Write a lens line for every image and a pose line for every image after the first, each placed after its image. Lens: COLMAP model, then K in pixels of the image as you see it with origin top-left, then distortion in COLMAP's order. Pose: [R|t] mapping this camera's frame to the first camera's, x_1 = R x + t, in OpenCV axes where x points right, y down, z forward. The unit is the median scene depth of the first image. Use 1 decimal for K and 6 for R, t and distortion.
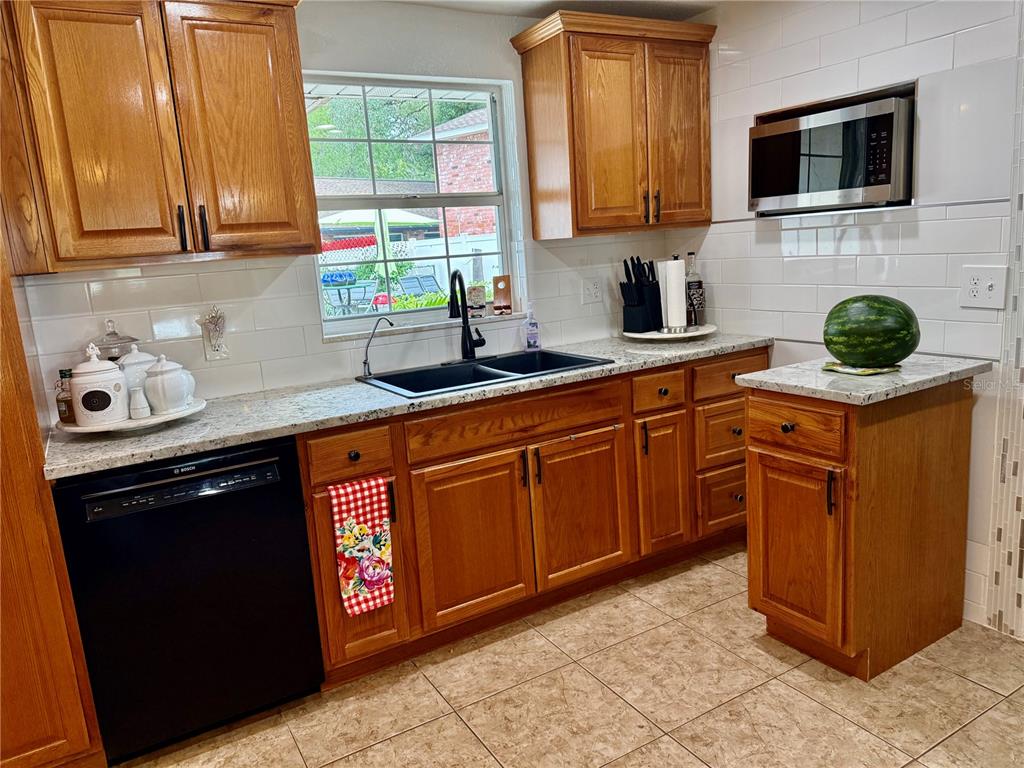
lens RADIAL K [[725.9, 0, 509.0], [0, 725.9, 378.6], [0, 0, 1]] dist [0.066900, -0.081514]
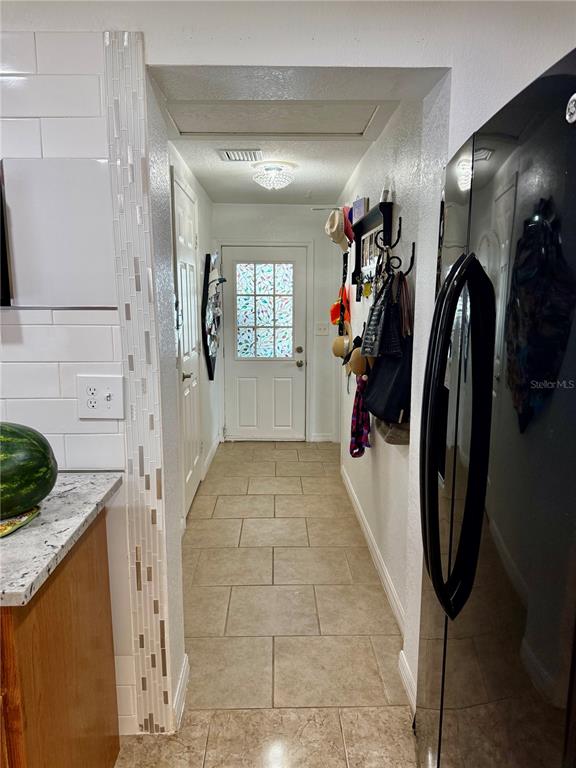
lens RADIAL K [[544.5, 0, 289.5], [0, 544.5, 388.3], [0, 0, 1]] dist [0.066900, -0.081514]
pose [[0.489104, -0.076894, 0.868830, 0.140371], [0.127706, 0.991685, 0.015876, -0.108918], [-0.862826, 0.103189, 0.494857, 0.411379]]
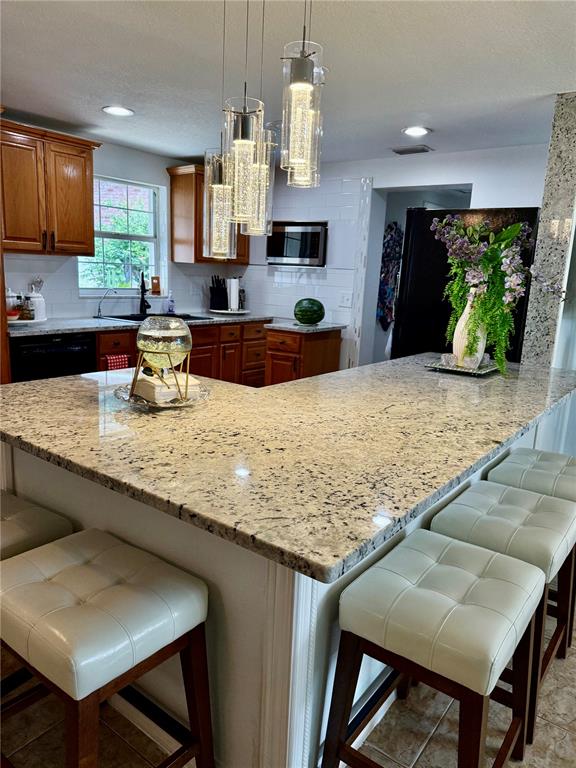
lens RADIAL K [[551.0, 0, 288.0], [0, 551.0, 384.0], [0, 0, 1]] dist [0.165028, -0.317741]
pose [[0.914132, 0.029886, 0.404314, -0.385566], [-0.036918, 0.999272, 0.009606, 0.177082], [-0.403733, -0.023708, 0.914570, -0.816661]]
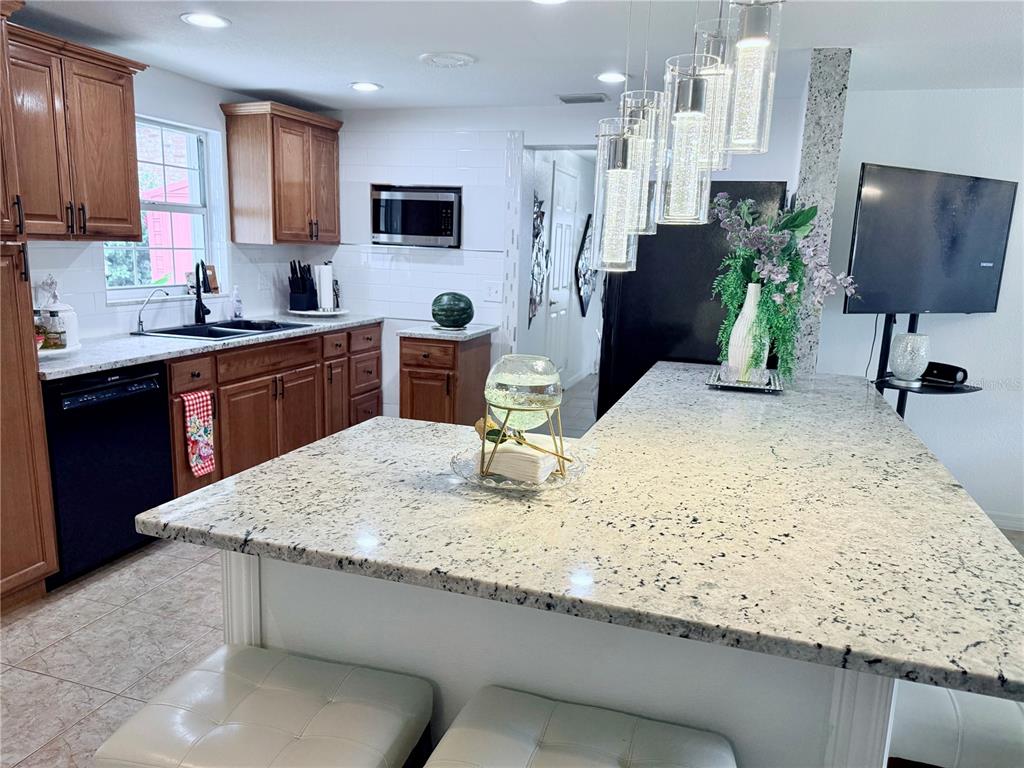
lens RADIAL K [[733.9, 0, 528.1], [0, 733.9, 386.6], [0, 0, 1]] dist [0.077664, -0.109634]
pose [[0.732423, -0.031983, 0.680098, -0.679960], [0.035951, 0.999319, 0.008279, 0.126170], [-0.679900, 0.018387, 0.733075, -0.572885]]
